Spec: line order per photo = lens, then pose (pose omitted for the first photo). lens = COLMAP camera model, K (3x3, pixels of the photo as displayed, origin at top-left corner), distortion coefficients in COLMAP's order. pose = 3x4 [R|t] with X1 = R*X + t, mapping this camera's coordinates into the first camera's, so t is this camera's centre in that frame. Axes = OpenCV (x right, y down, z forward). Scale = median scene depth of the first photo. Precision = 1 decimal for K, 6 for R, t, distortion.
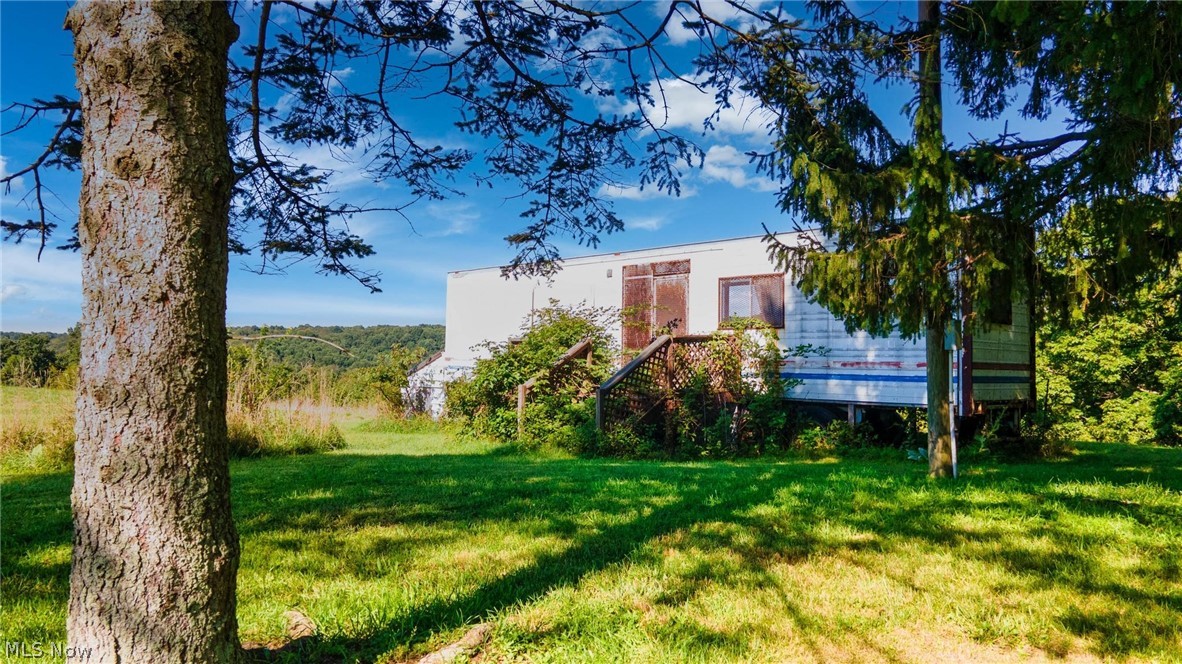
lens RADIAL K [[865.0, 0, 589.3], [0, 865.0, 329.7], [0, 0, 1]] dist [0.027881, 0.030487]
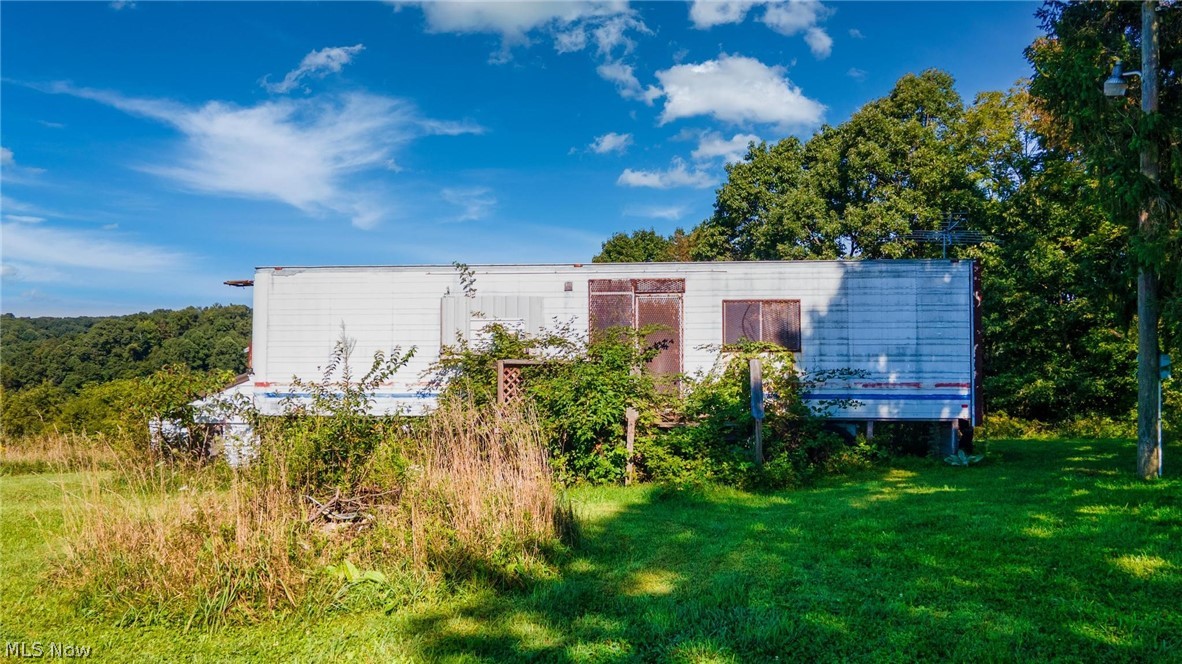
lens RADIAL K [[865.0, 0, 614.4], [0, 865.0, 304.3], [0, 0, 1]] dist [0.027881, 0.030487]
pose [[0.719253, 0.041156, 0.693529, -0.681839], [-0.016470, 0.998973, -0.042201, -0.011524], [-0.694553, 0.018931, 0.719192, 0.395730]]
